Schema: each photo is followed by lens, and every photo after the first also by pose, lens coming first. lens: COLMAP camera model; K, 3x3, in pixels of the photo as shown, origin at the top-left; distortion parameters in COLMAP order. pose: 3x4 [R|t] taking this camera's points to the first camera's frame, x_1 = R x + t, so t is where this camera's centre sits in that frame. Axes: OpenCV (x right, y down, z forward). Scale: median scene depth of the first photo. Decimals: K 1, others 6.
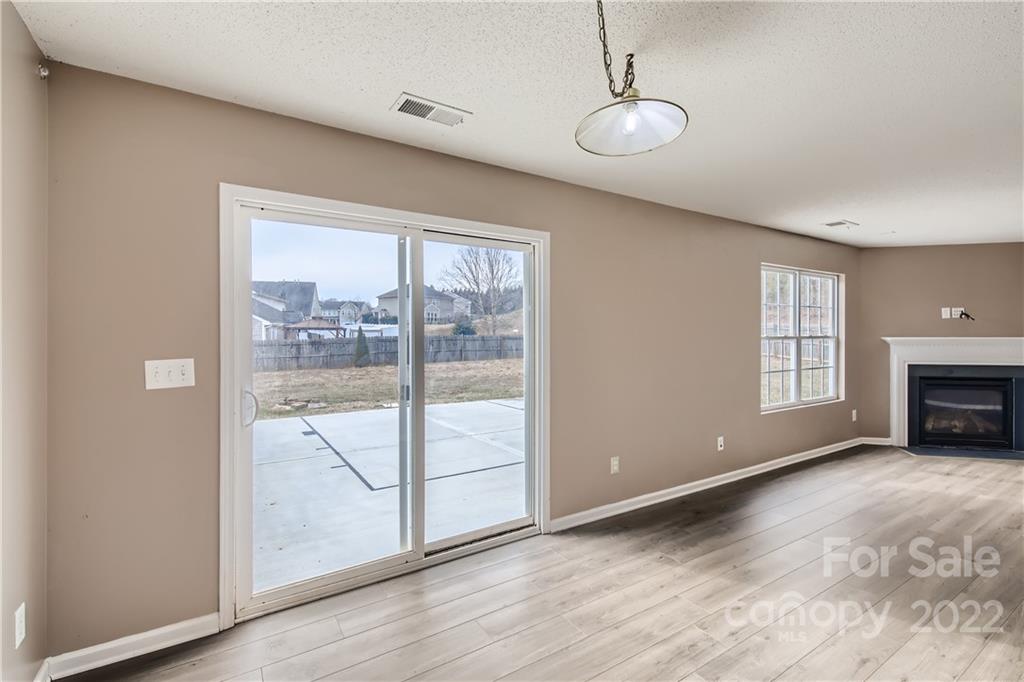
lens RADIAL K [[468.9, 0, 509.1], [0, 468.9, 332.1], [0, 0, 1]] dist [0.024382, -0.005962]
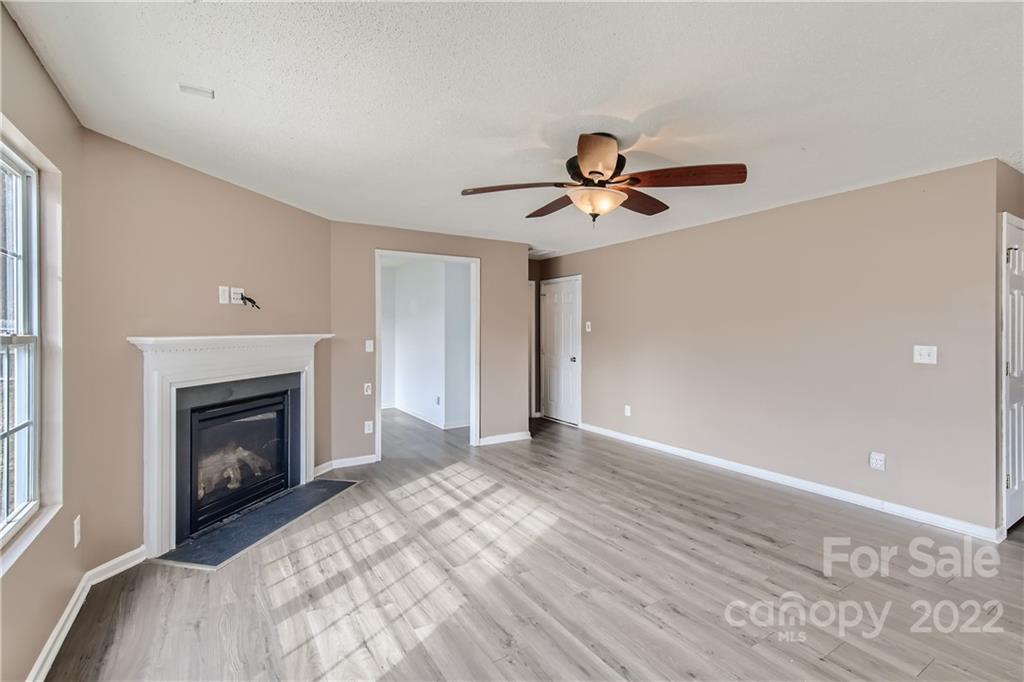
lens RADIAL K [[468.9, 0, 511.3], [0, 468.9, 331.7], [0, 0, 1]] dist [0.024382, -0.005962]
pose [[0.017432, -0.004870, 0.999836, 0.331333], [0.001295, 0.999987, 0.004848, 0.003663], [-0.999847, 0.001210, 0.017438, 0.630769]]
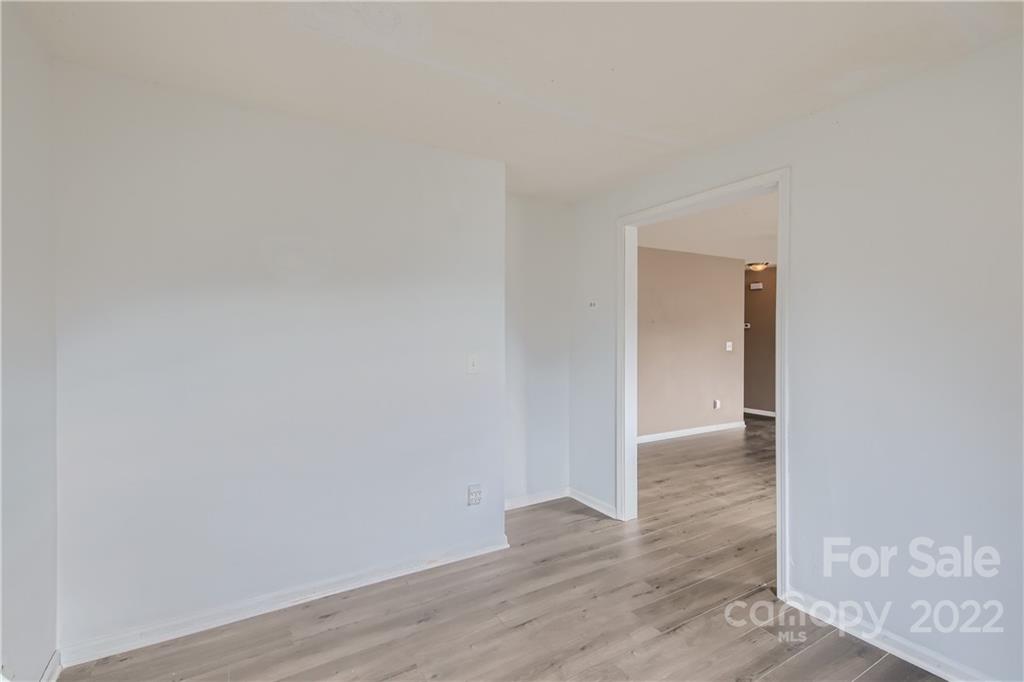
lens RADIAL K [[468.9, 0, 510.4], [0, 468.9, 337.6], [0, 0, 1]] dist [0.024382, -0.005962]
pose [[-0.999479, -0.000516, 0.032264, 1.425442], [-0.000388, 0.999992, 0.003978, 0.008805], [-0.032266, 0.003963, -0.999471, 1.328225]]
